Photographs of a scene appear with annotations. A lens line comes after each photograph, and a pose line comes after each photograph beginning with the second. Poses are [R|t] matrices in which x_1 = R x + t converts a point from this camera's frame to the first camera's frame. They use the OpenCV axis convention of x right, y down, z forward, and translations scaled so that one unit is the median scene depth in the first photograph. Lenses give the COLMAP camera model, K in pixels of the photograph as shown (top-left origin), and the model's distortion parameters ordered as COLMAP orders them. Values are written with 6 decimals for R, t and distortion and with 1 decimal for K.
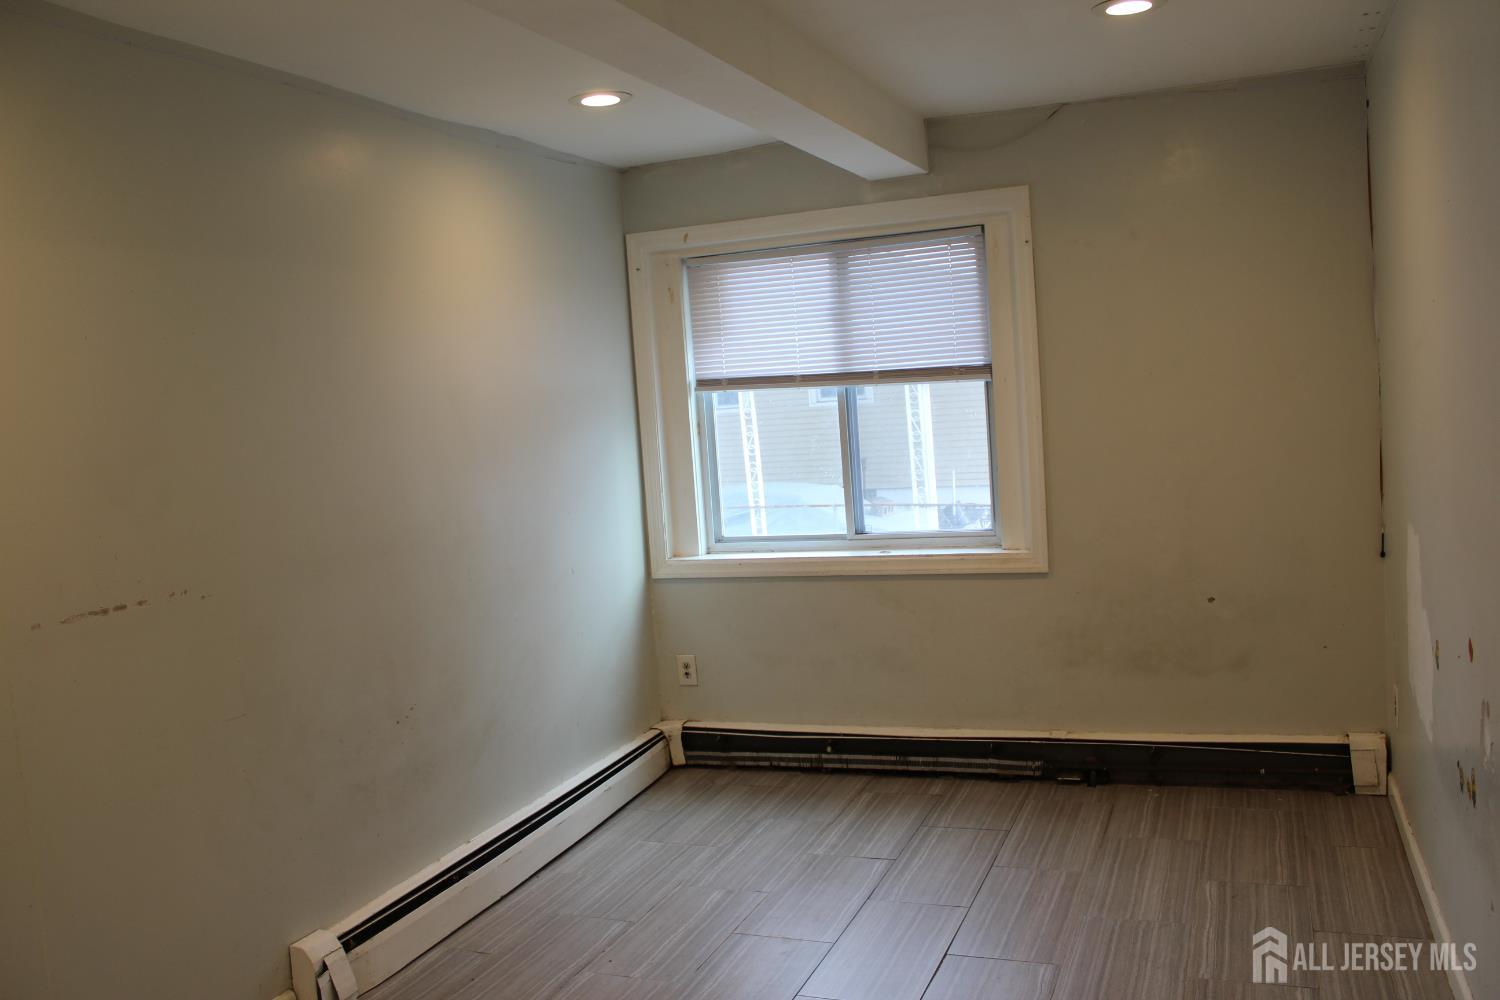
lens RADIAL K [[1255.8, 0, 755.2], [0, 1255.8, 496.0], [0, 0, 1]] dist [-0.164351, 0.148931]
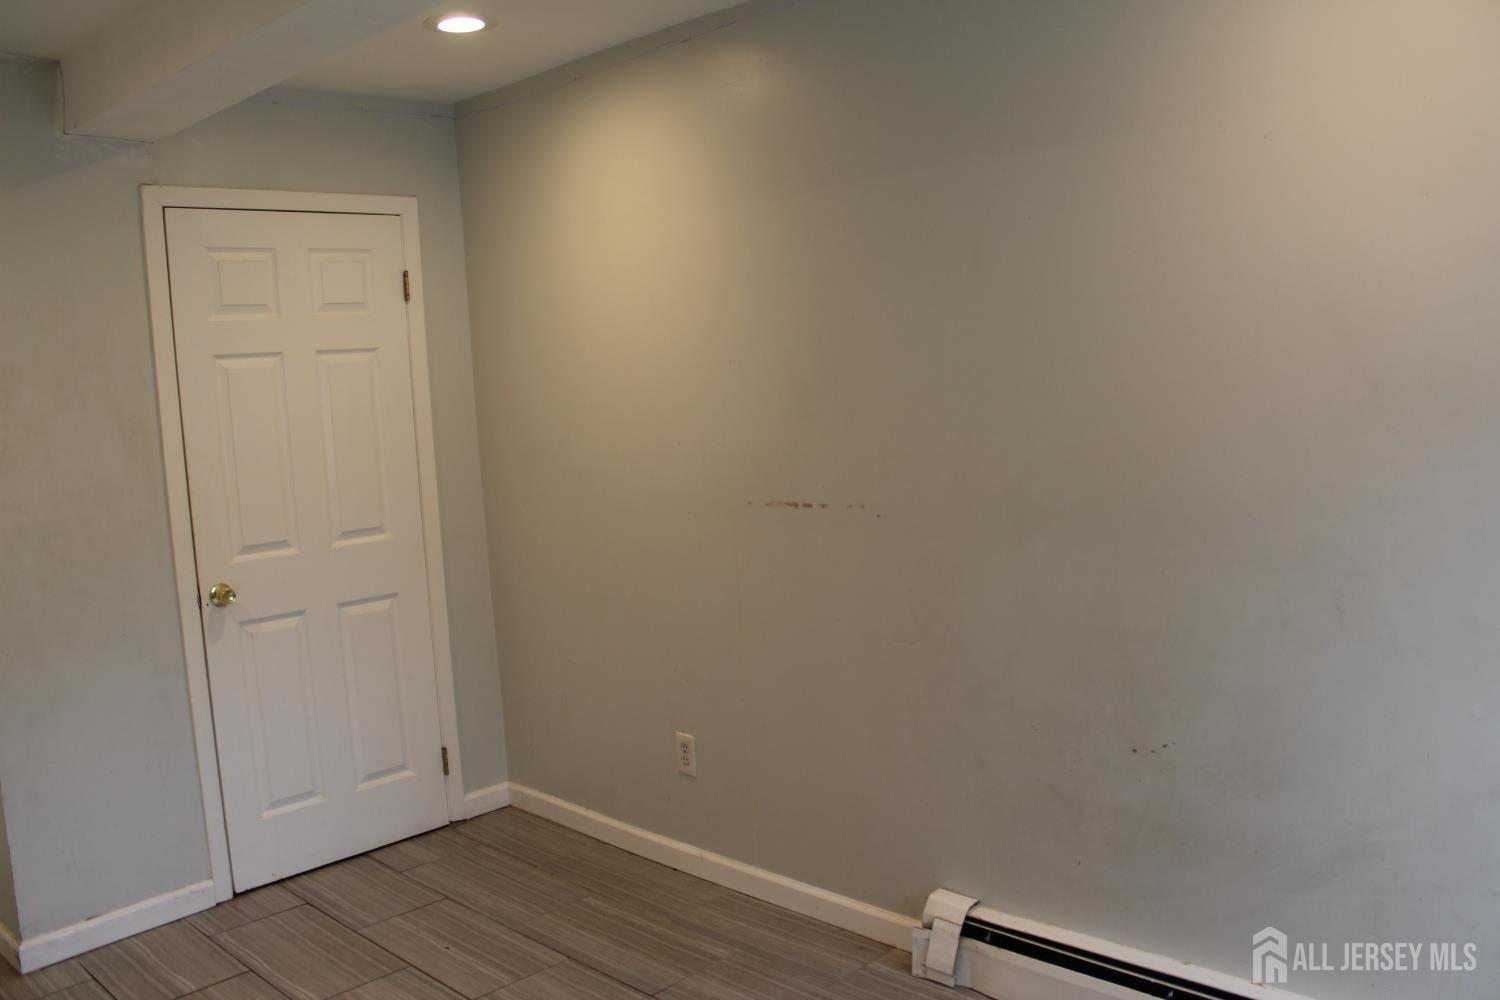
lens RADIAL K [[1255.8, 0, 755.2], [0, 1255.8, 496.0], [0, 0, 1]] dist [-0.164351, 0.148931]
pose [[-0.376390, 0.186008, -0.907596, 0.570208], [0.011556, 0.980504, 0.196158, -0.148973], [0.926389, 0.063344, -0.371202, 1.351270]]
